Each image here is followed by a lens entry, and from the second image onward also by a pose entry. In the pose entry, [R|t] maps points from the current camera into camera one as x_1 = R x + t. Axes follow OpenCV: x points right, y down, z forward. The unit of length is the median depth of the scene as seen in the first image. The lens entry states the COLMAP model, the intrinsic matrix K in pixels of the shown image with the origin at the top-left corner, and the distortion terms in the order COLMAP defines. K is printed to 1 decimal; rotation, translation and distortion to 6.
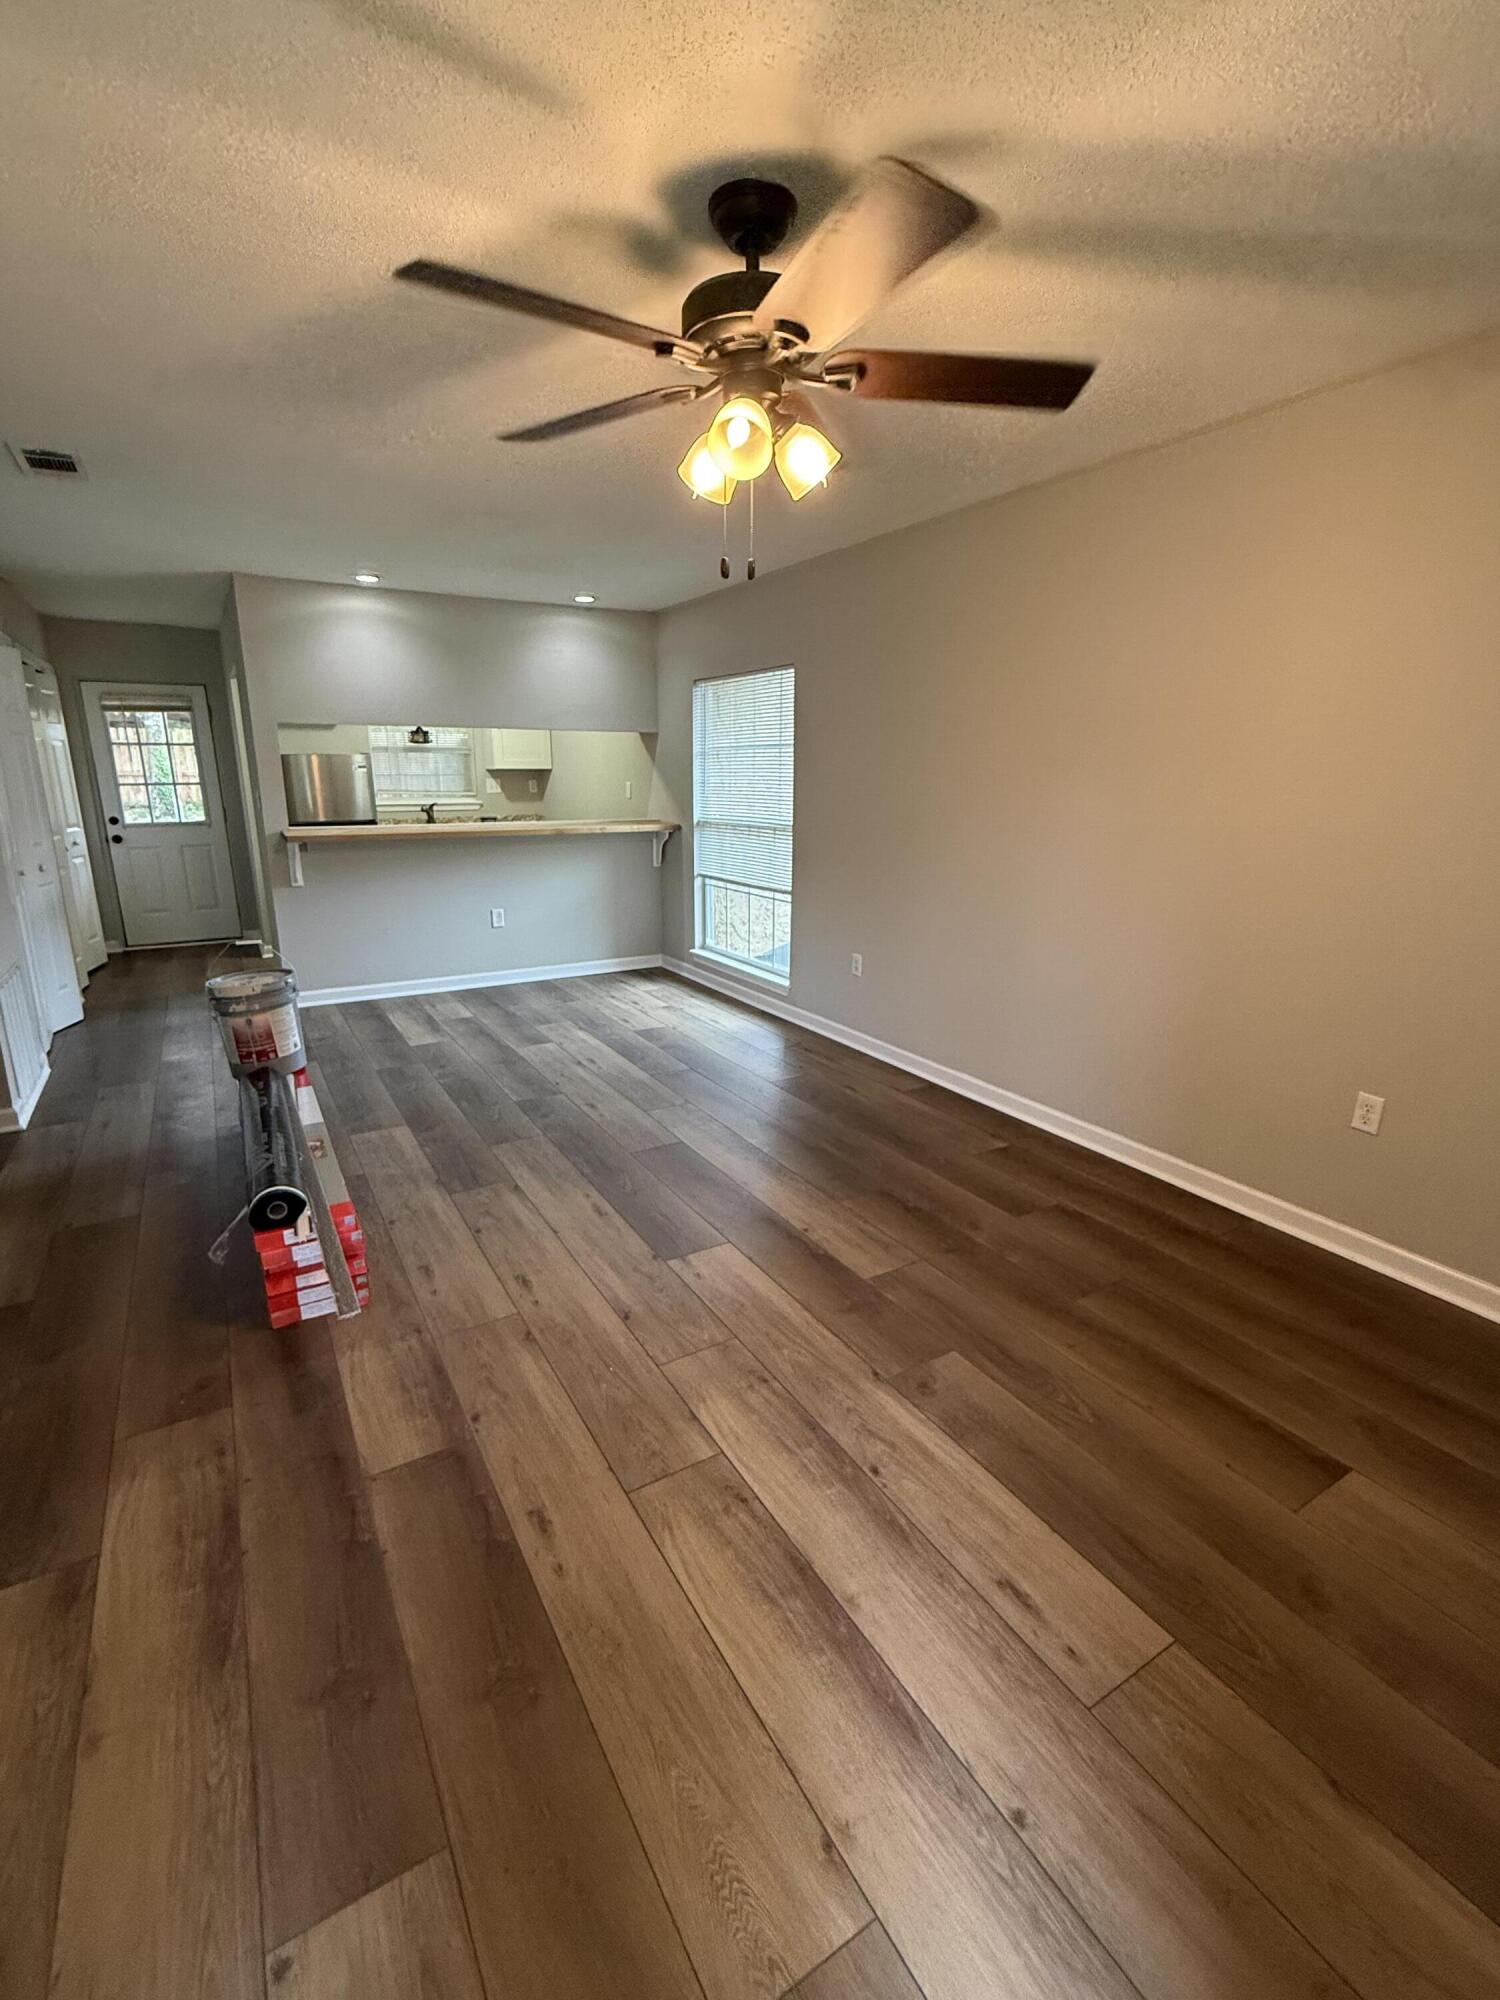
lens RADIAL K [[886.9, 0, 743.1], [0, 886.9, 997.9], [0, 0, 1]] dist [-0.001967, 0.000026]
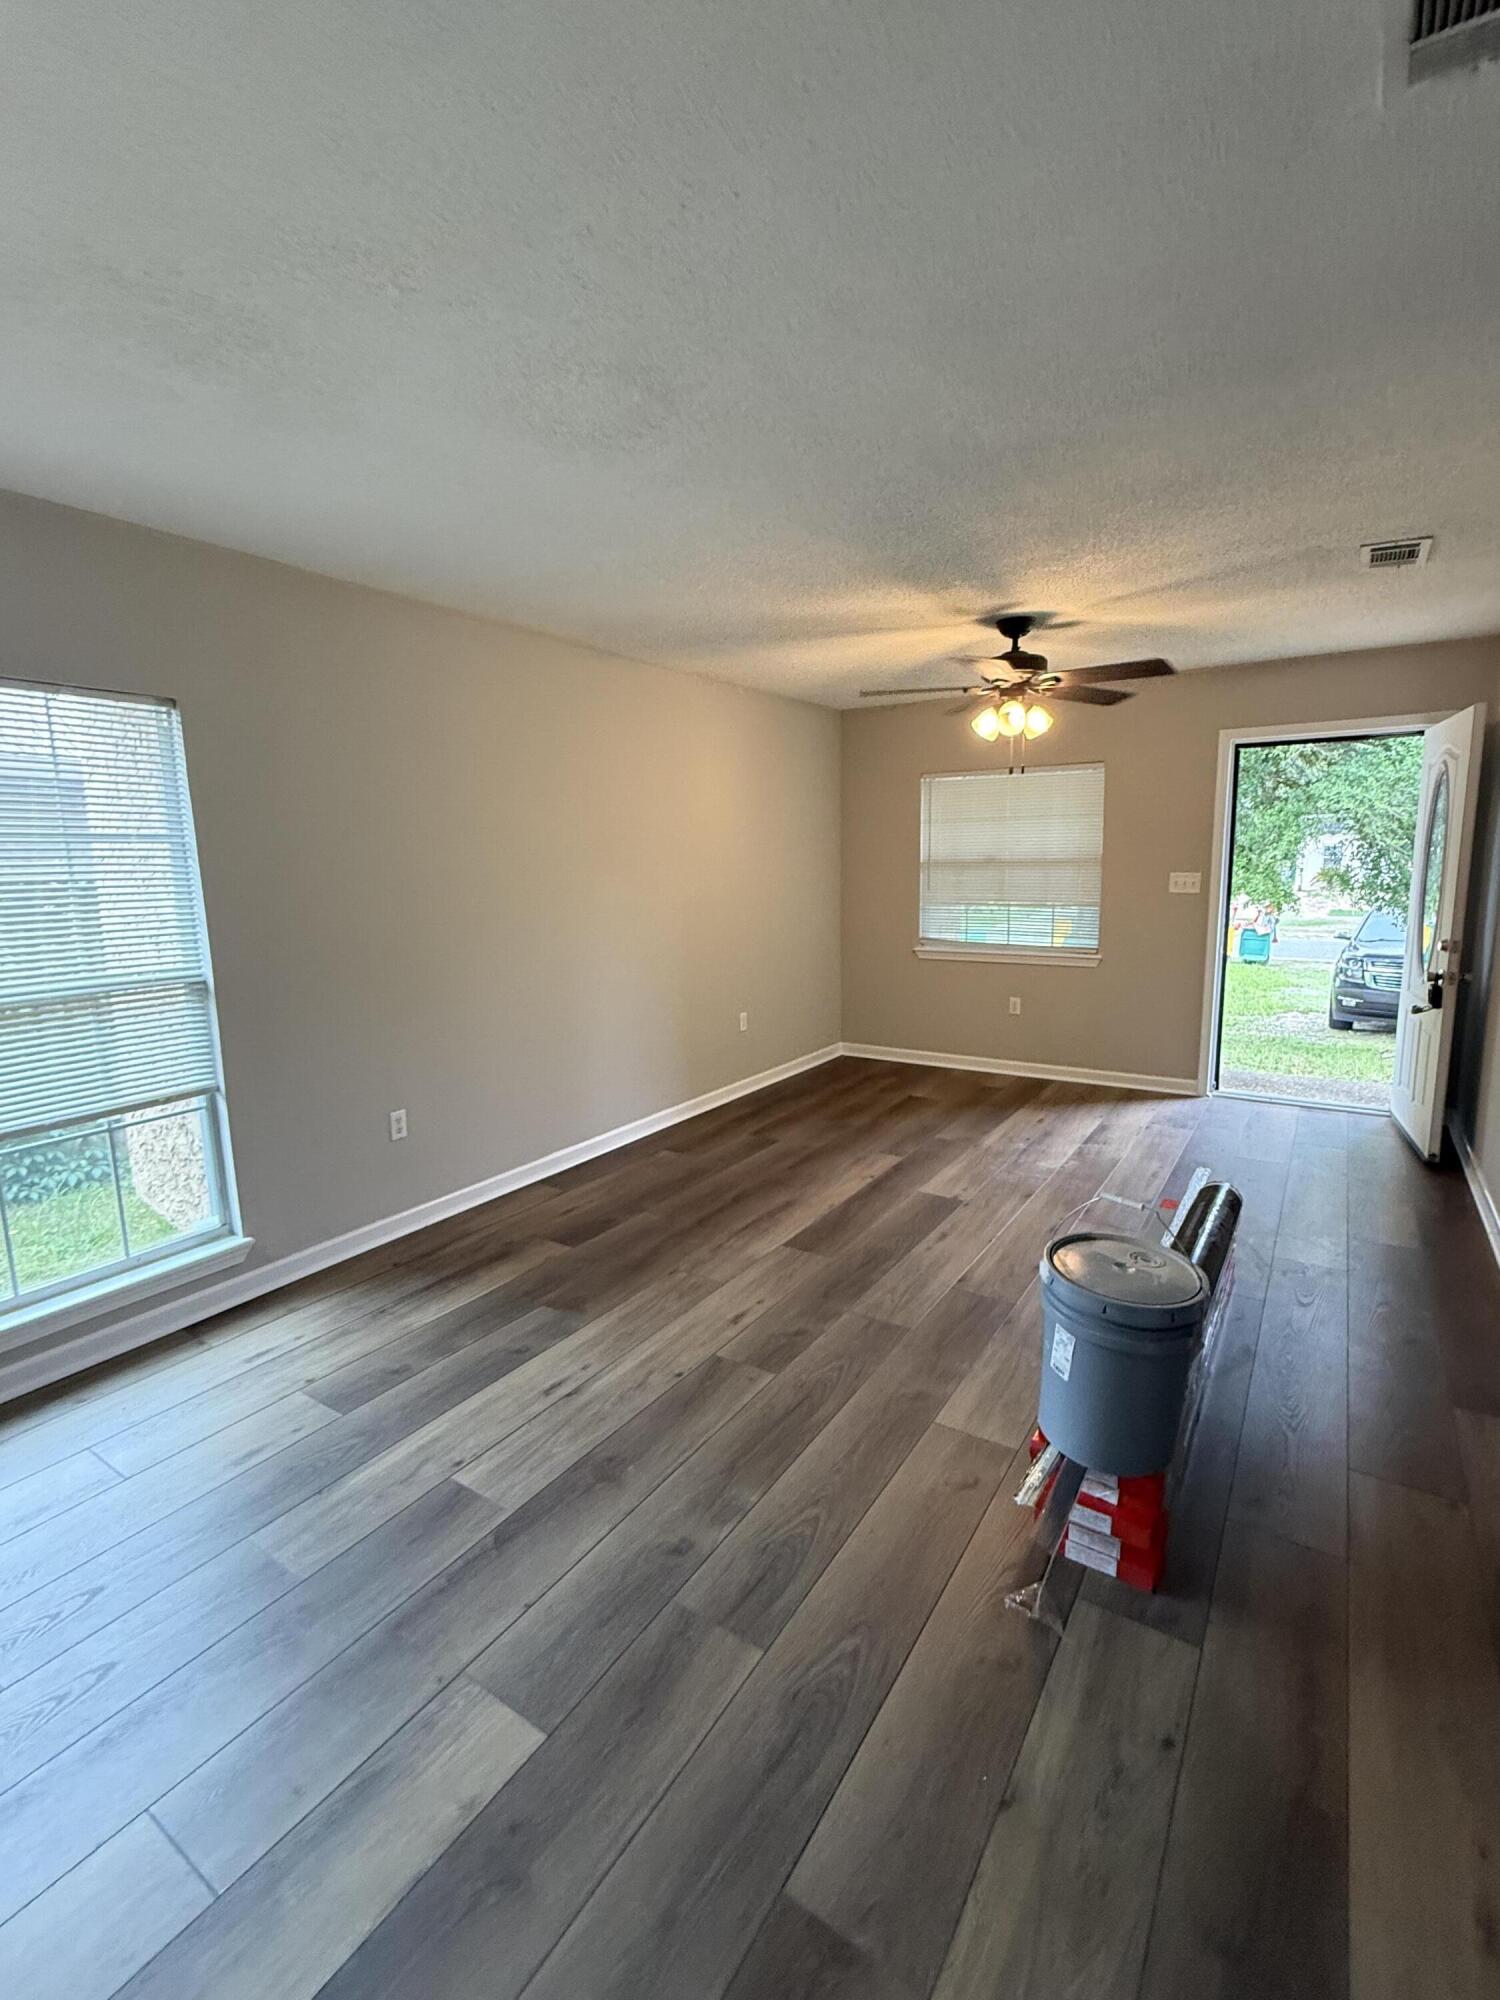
lens RADIAL K [[886.9, 0, 747.1], [0, 886.9, 1006.9], [0, 0, 1]] dist [-0.001967, 0.000026]
pose [[-0.428891, -0.149077, 0.890971, -0.800514], [0.239199, 0.932344, 0.271143, -0.322325], [-0.871112, 0.329410, -0.364214, 1.182670]]
